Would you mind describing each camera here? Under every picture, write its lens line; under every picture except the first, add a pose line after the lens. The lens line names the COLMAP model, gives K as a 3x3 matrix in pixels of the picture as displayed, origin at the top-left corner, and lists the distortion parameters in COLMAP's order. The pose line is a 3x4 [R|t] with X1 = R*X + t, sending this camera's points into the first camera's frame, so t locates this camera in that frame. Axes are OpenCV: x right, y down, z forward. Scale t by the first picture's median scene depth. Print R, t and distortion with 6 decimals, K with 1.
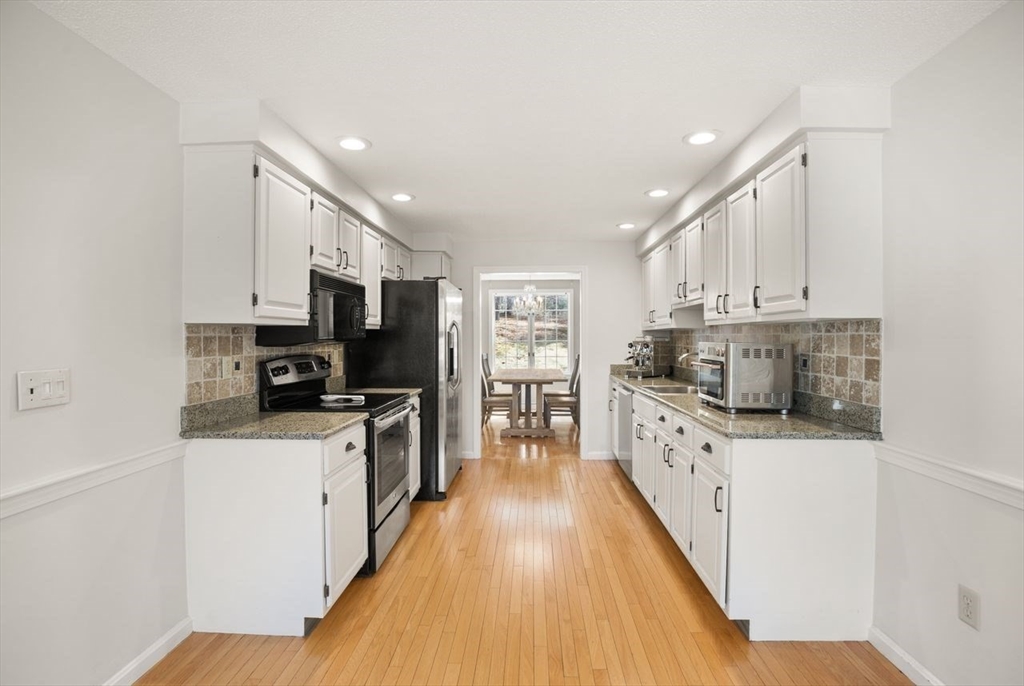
lens RADIAL K [[490.5, 0, 521.9], [0, 490.5, 342.8], [0, 0, 1]] dist [-0.024178, 0.000038]
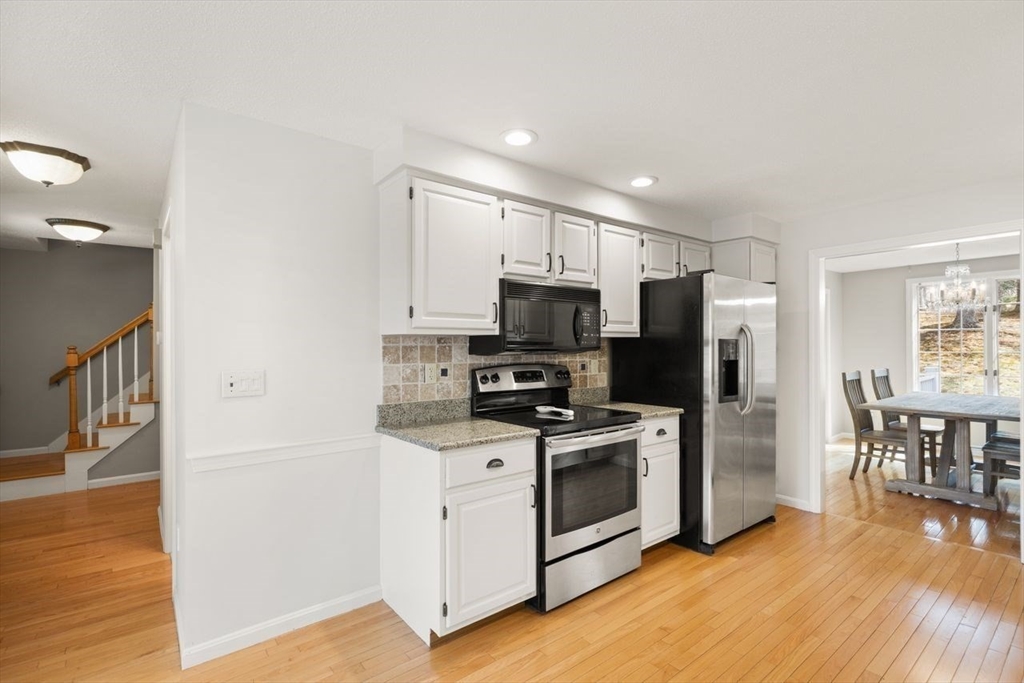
lens RADIAL K [[479.5, 0, 515.7], [0, 479.5, 351.3], [0, 0, 1]] dist [0.015072, -0.010695]
pose [[0.647978, 0.005351, -0.761640, 0.355622], [-0.007130, 0.999974, 0.000960, -0.003098], [0.761626, 0.004809, 0.647999, 0.418511]]
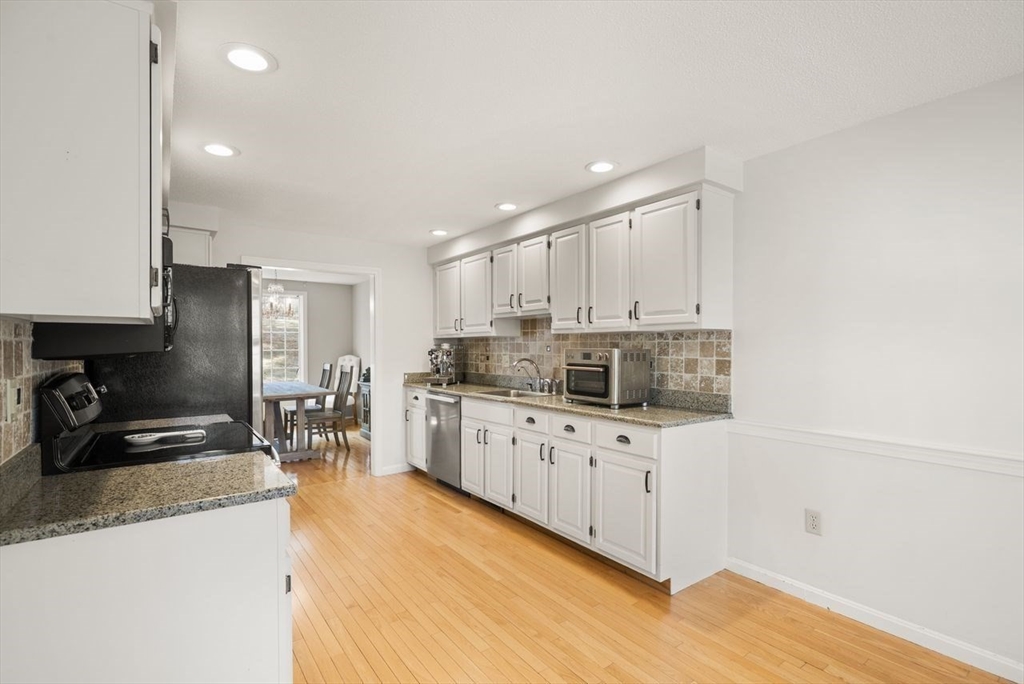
lens RADIAL K [[479.5, 0, 515.7], [0, 479.5, 351.8], [0, 0, 1]] dist [0.015072, -0.010695]
pose [[0.790483, -0.009314, 0.612413, -0.480169], [0.008862, 0.999954, 0.003770, 0.001362], [-0.612419, 0.002447, 0.790529, 0.244950]]
